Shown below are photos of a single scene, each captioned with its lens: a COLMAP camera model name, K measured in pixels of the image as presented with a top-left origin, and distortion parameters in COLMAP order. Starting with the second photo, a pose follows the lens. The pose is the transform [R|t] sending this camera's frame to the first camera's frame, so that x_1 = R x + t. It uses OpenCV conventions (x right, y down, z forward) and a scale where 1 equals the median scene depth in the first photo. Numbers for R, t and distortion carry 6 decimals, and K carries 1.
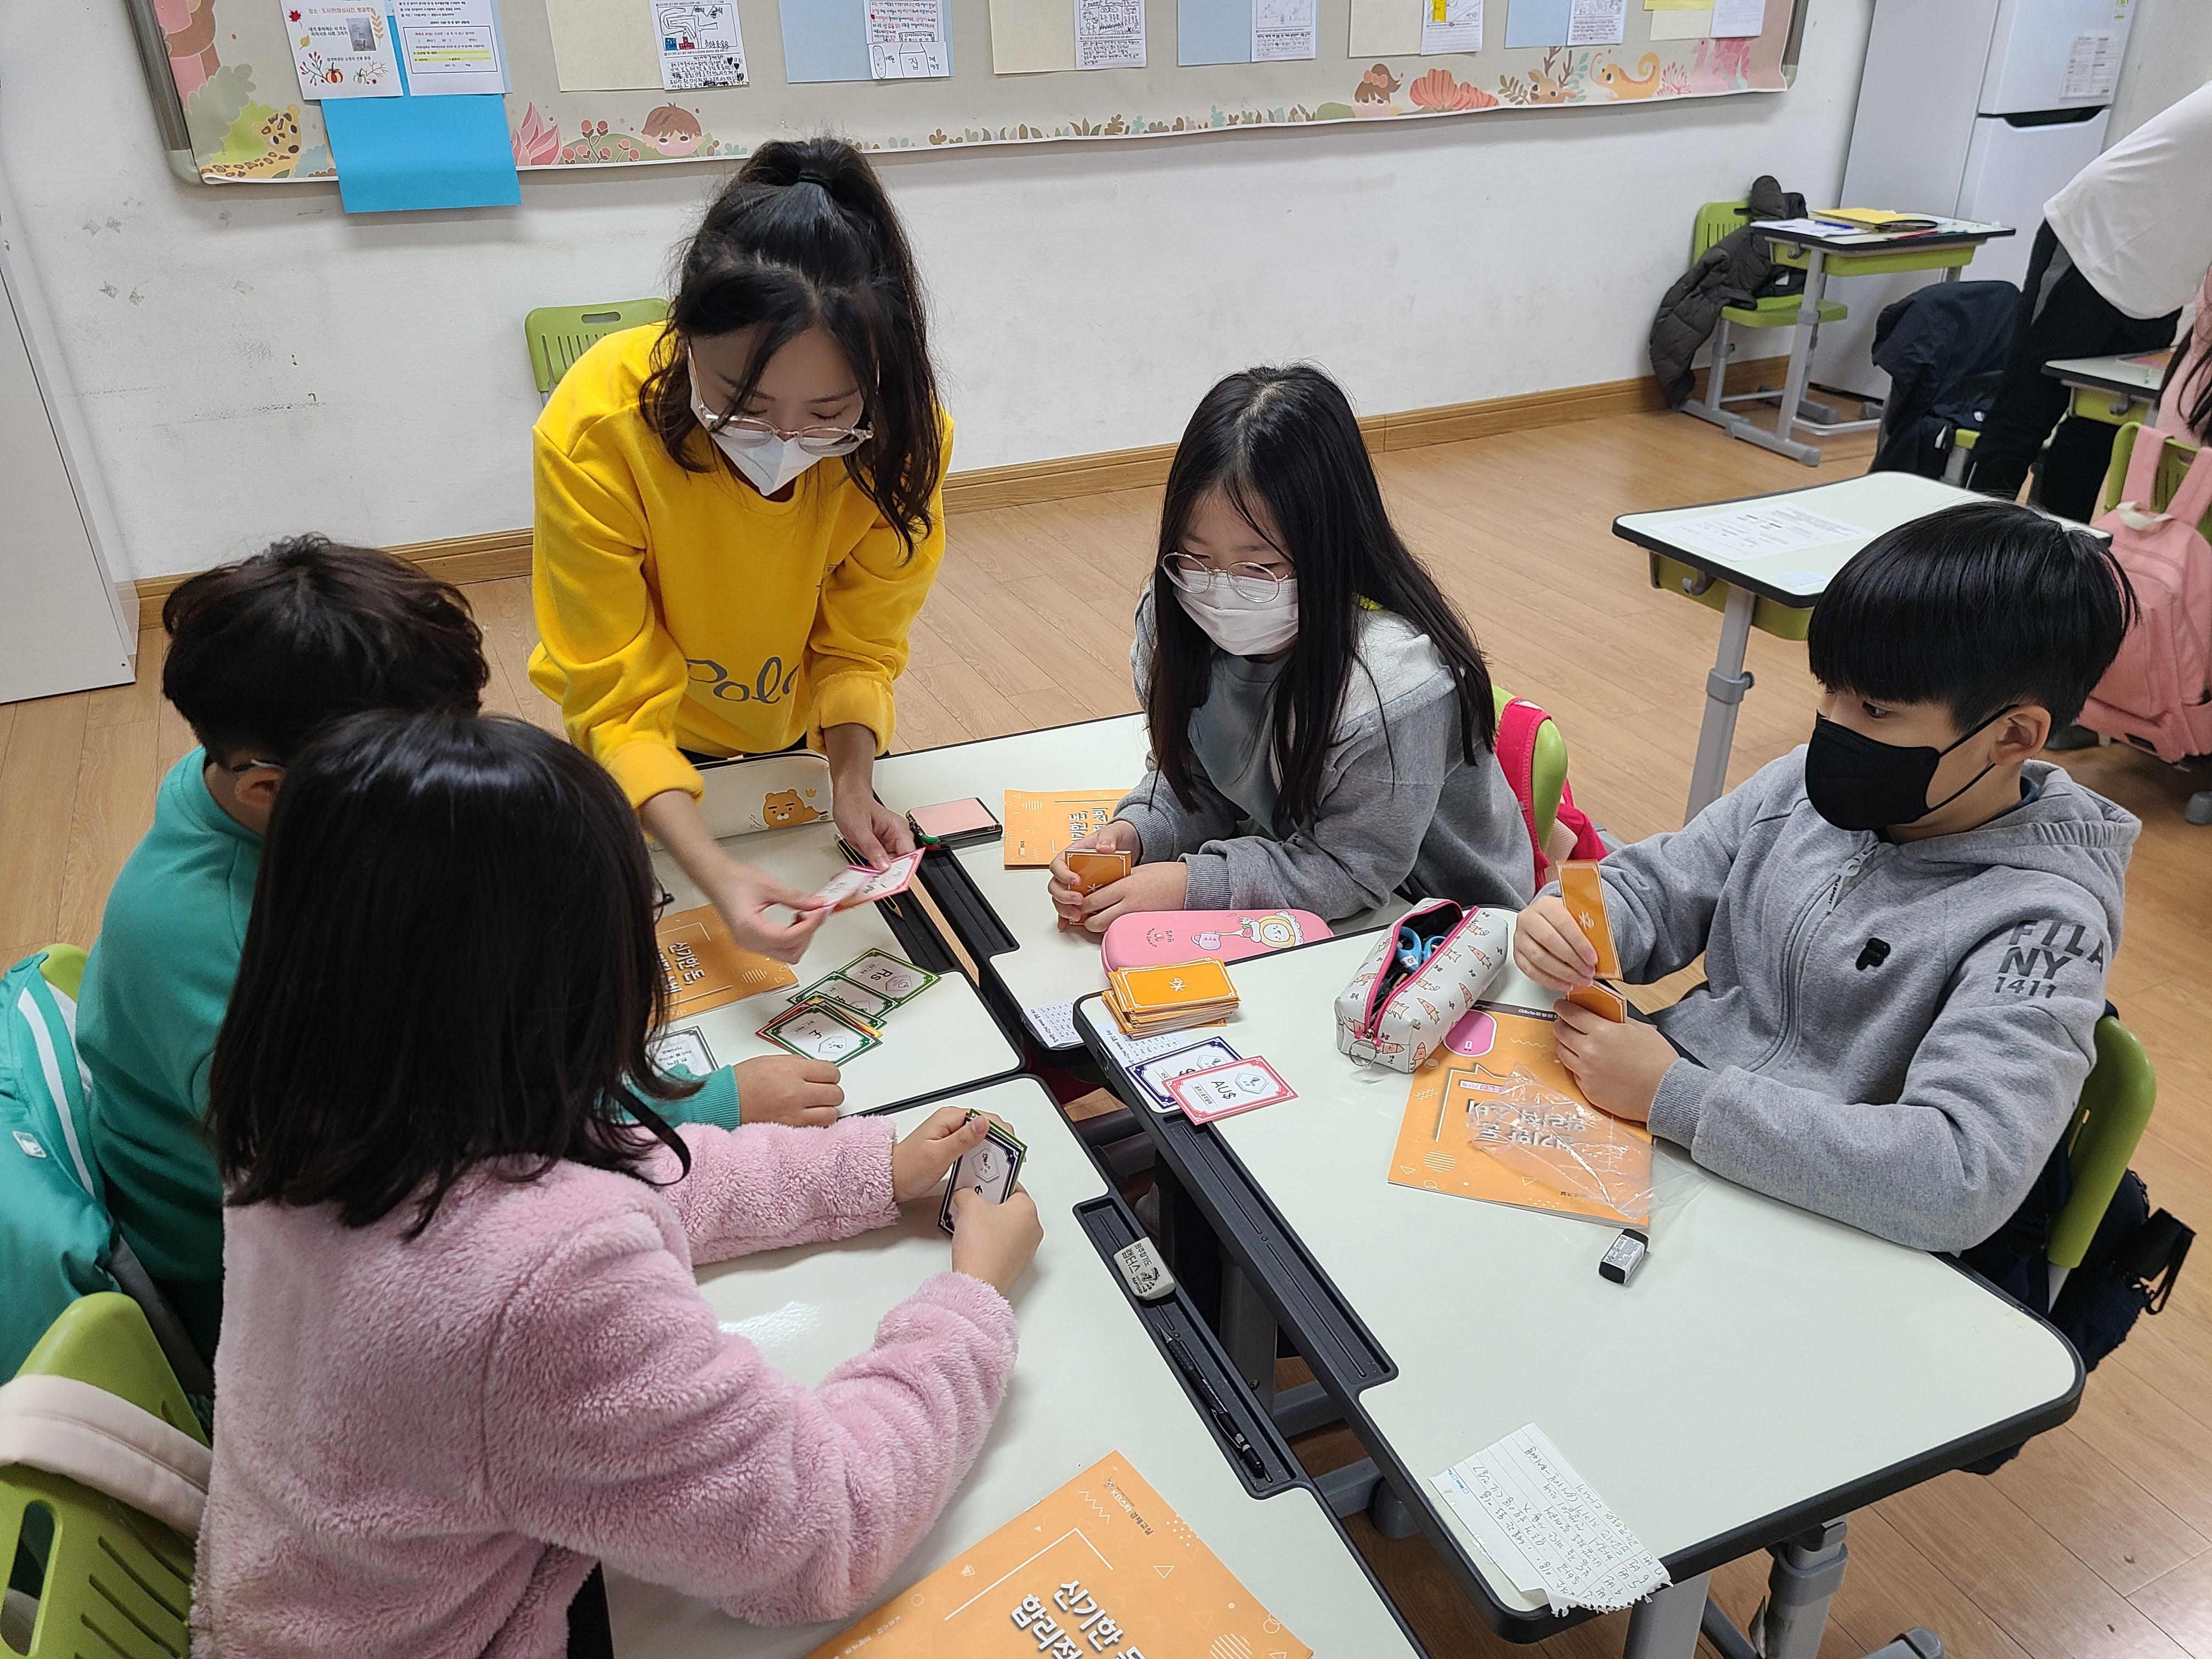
lens RADIAL K [[1656.8, 0, 1094.7], [0, 1656.8, 839.1], [0, 0, 1]] dist [0.074364, -0.070585]
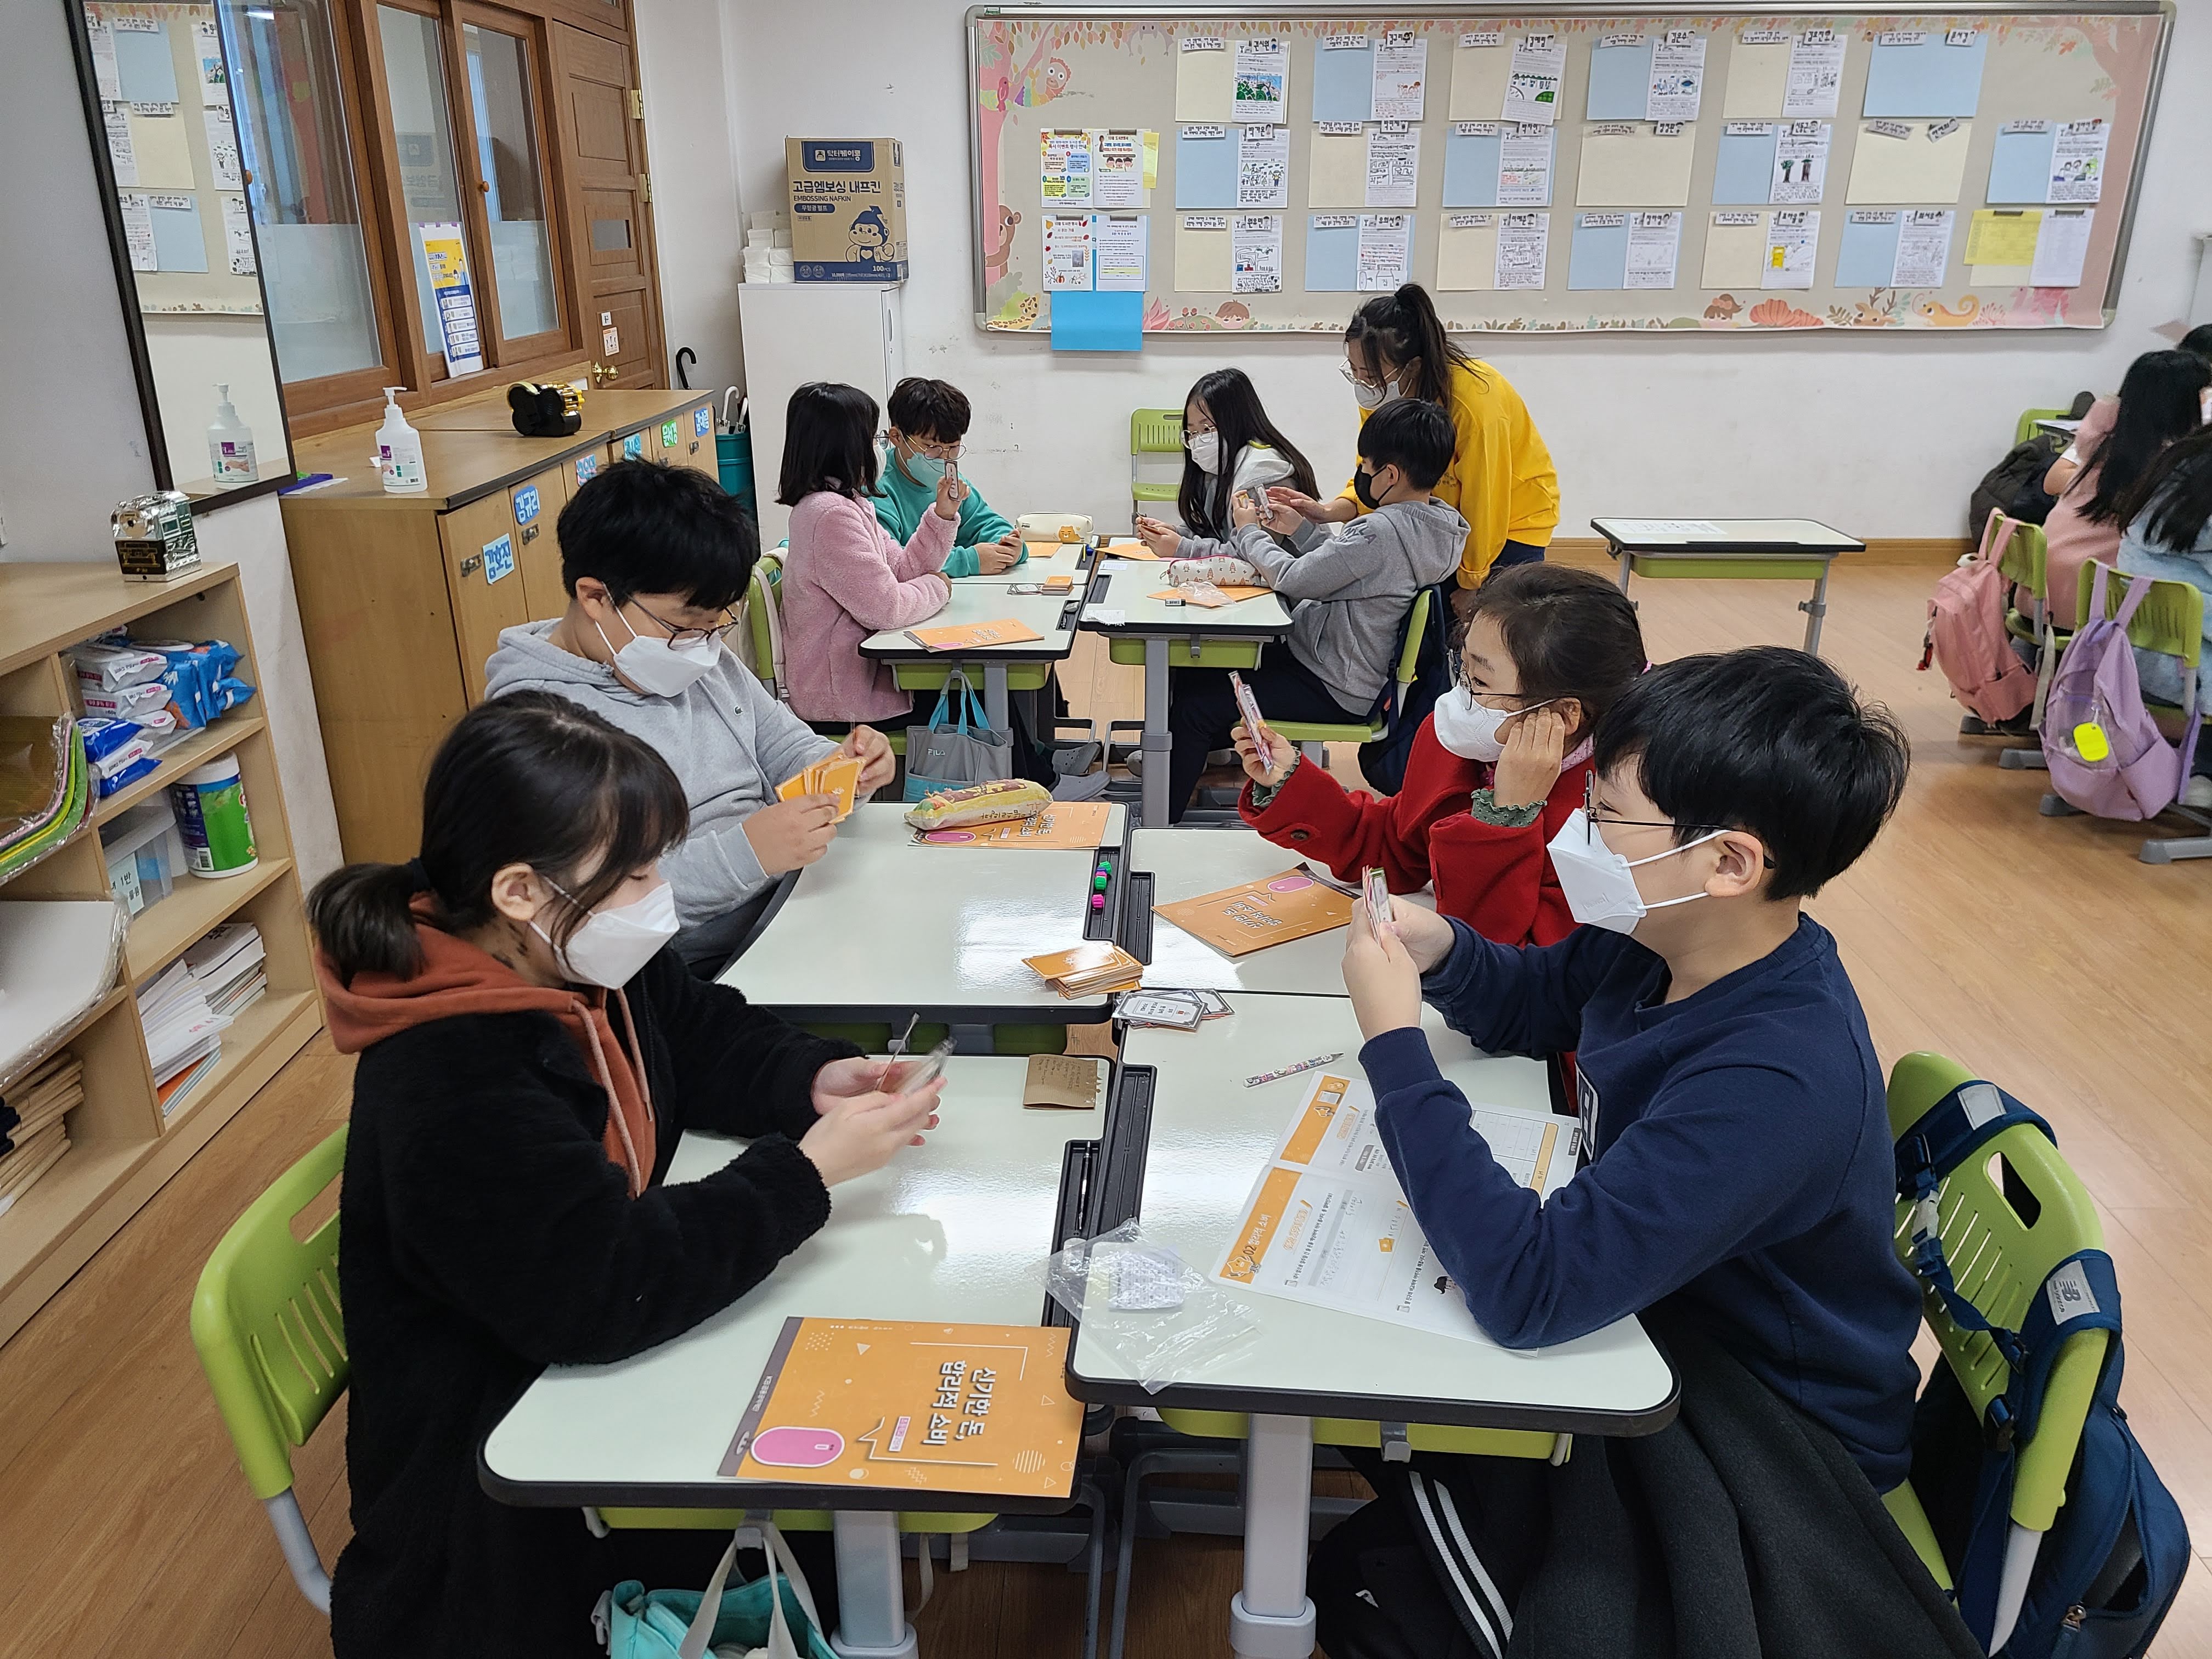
lens RADIAL K [[1656.8, 0, 1094.7], [0, 1656.8, 839.1], [0, 0, 1]] dist [0.074364, -0.070585]
pose [[0.892673, 0.169519, -0.417611, 0.393119], [-0.222402, 0.971584, -0.081008, 0.250656], [0.392012, 0.165191, 0.905008, -0.479361]]
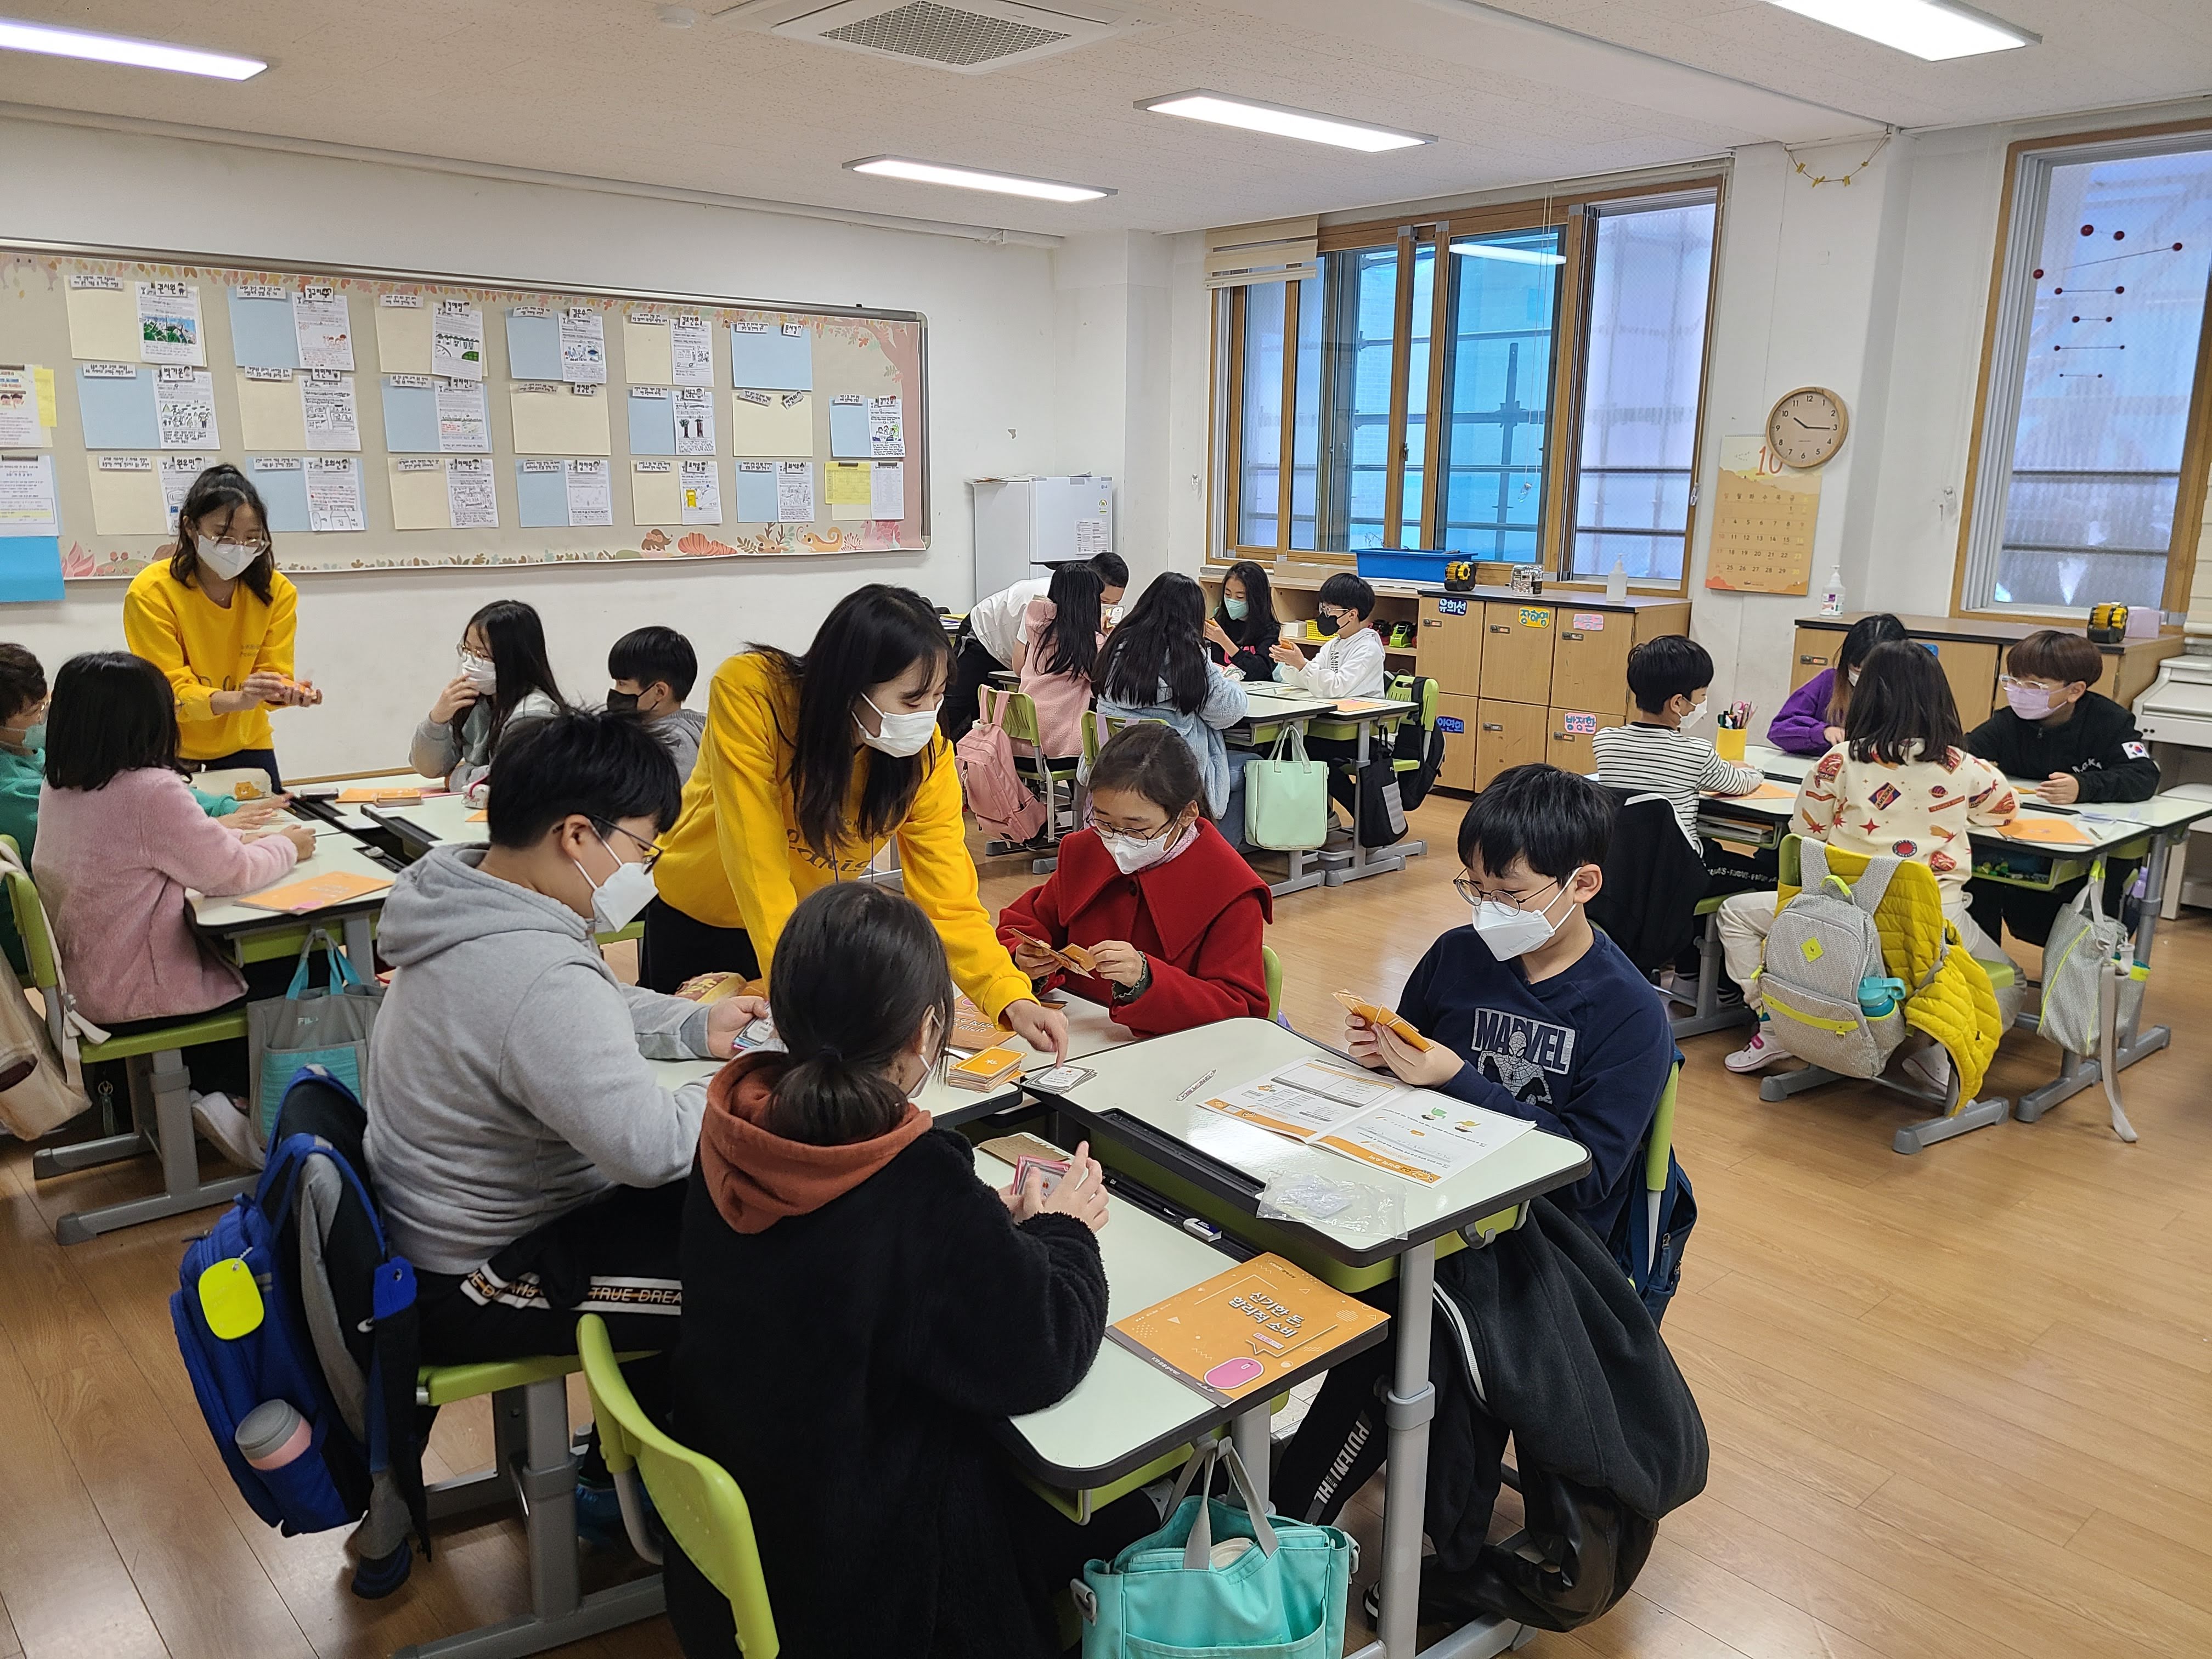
lens RADIAL K [[1660.9, 0, 1102.9], [0, 1660.9, 808.5], [0, 0, 1]] dist [0.072426, -0.066900]
pose [[0.958608, -0.041699, 0.281659, 0.124057], [0.119022, 0.957329, -0.263354, 0.307818], [-0.258659, 0.285977, 0.922666, -0.592925]]
